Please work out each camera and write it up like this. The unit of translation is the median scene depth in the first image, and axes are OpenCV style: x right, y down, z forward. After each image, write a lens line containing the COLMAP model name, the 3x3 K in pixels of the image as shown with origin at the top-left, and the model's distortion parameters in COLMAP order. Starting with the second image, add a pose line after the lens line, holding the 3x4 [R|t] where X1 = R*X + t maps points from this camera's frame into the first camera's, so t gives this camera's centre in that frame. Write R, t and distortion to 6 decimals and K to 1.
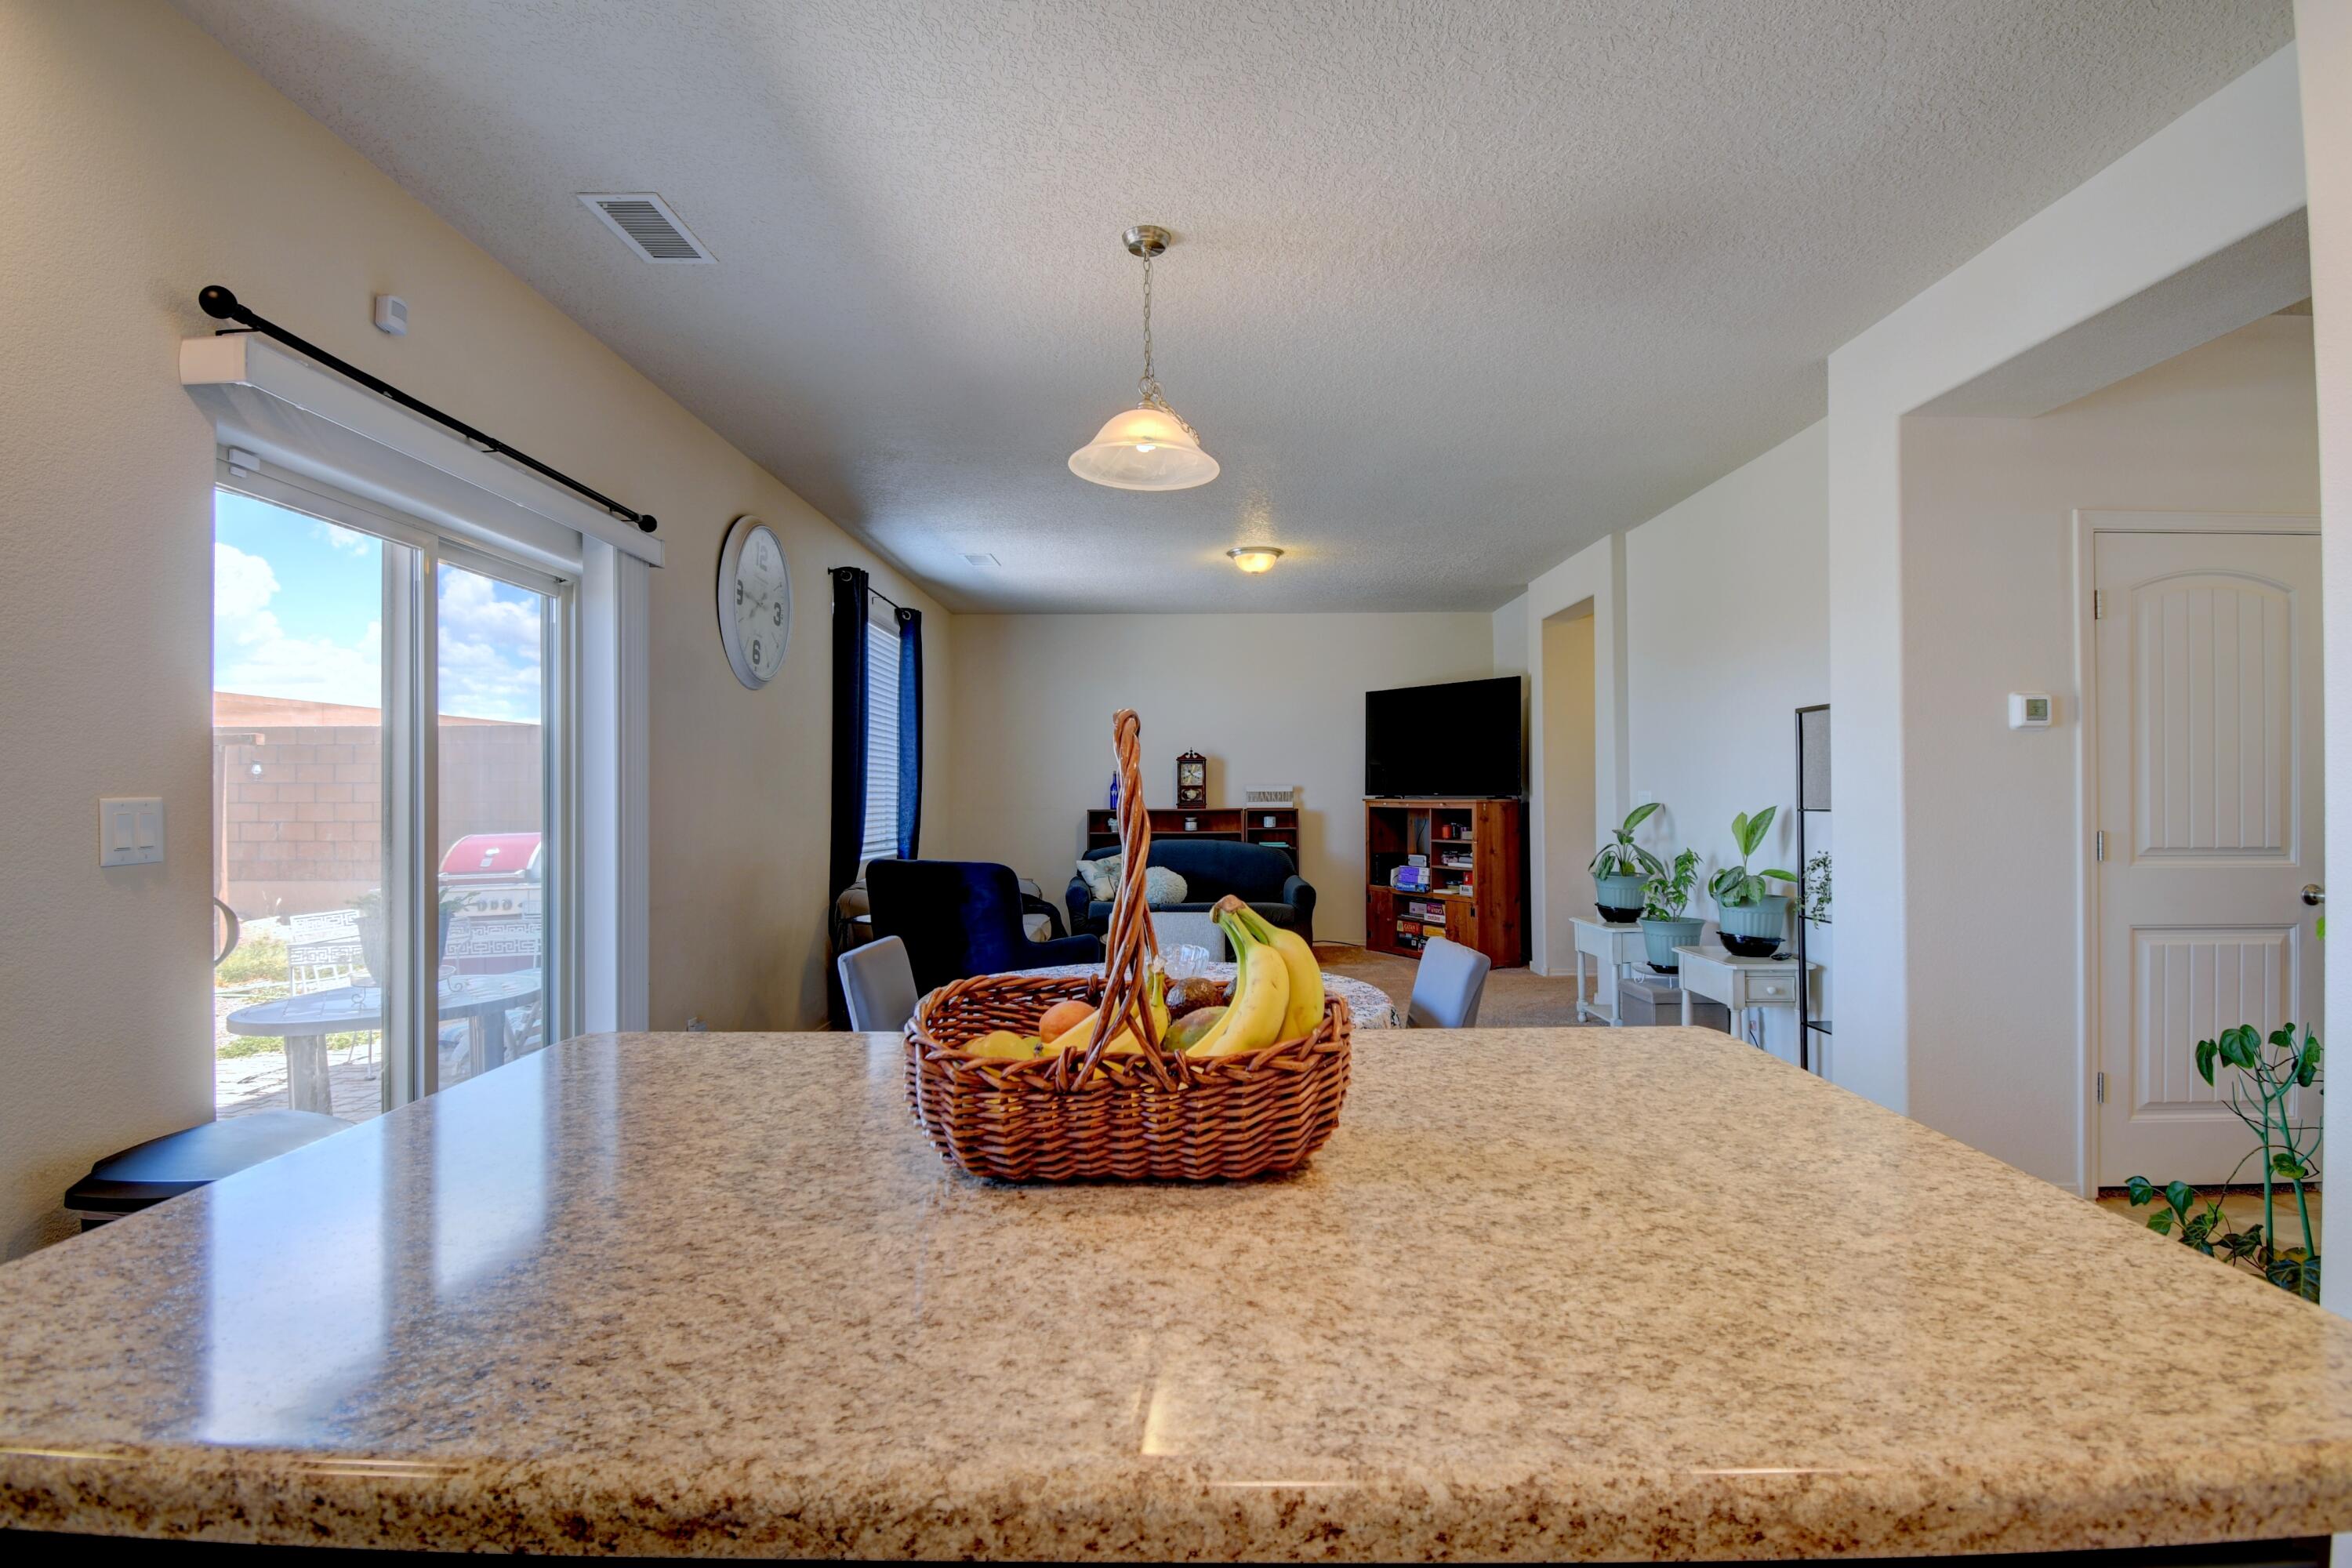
lens RADIAL K [[1090.3, 0, 1176.0], [0, 1090.3, 784.0], [0, 0, 1]] dist [0.000473, 0.000020]
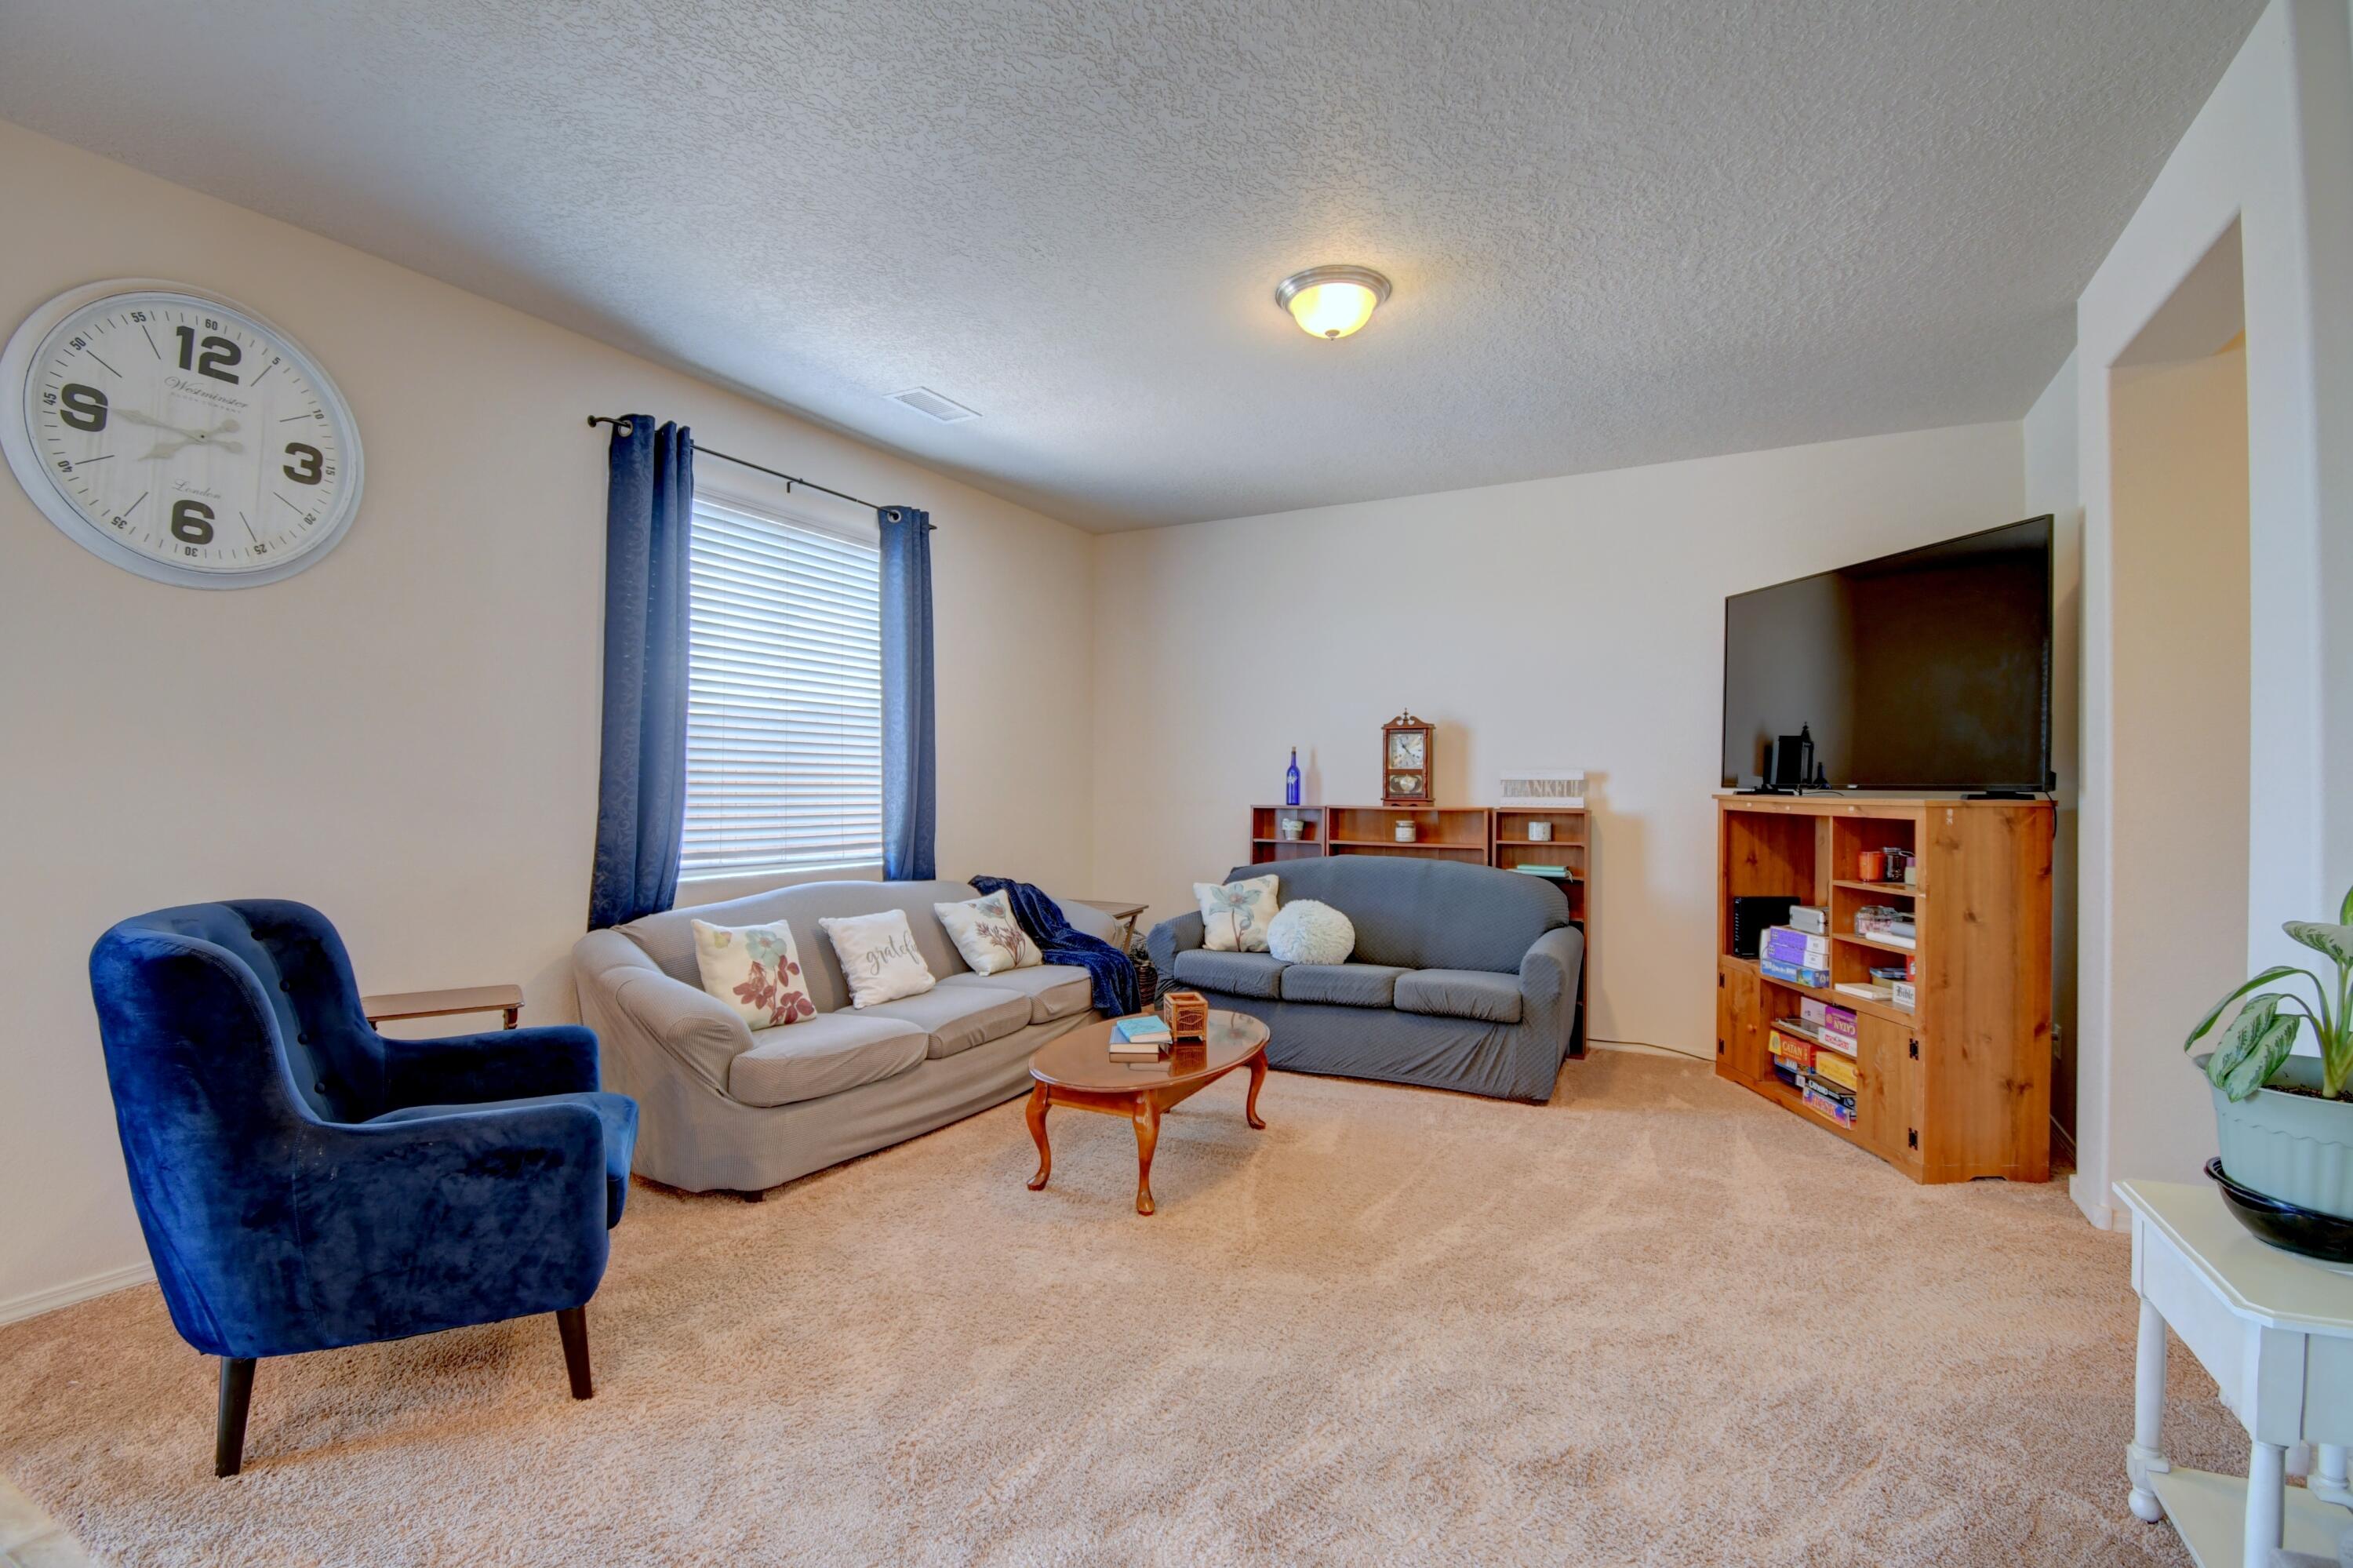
lens RADIAL K [[1035.9, 0, 1176.5], [0, 1035.9, 784.0], [0, 0, 1]] dist [0.000802, -0.015849]
pose [[0.884171, 0.009612, -0.467064, 0.179654], [-0.005680, 0.999936, 0.009826, 0.005036], [0.467128, -0.006035, 0.884169, 0.430820]]
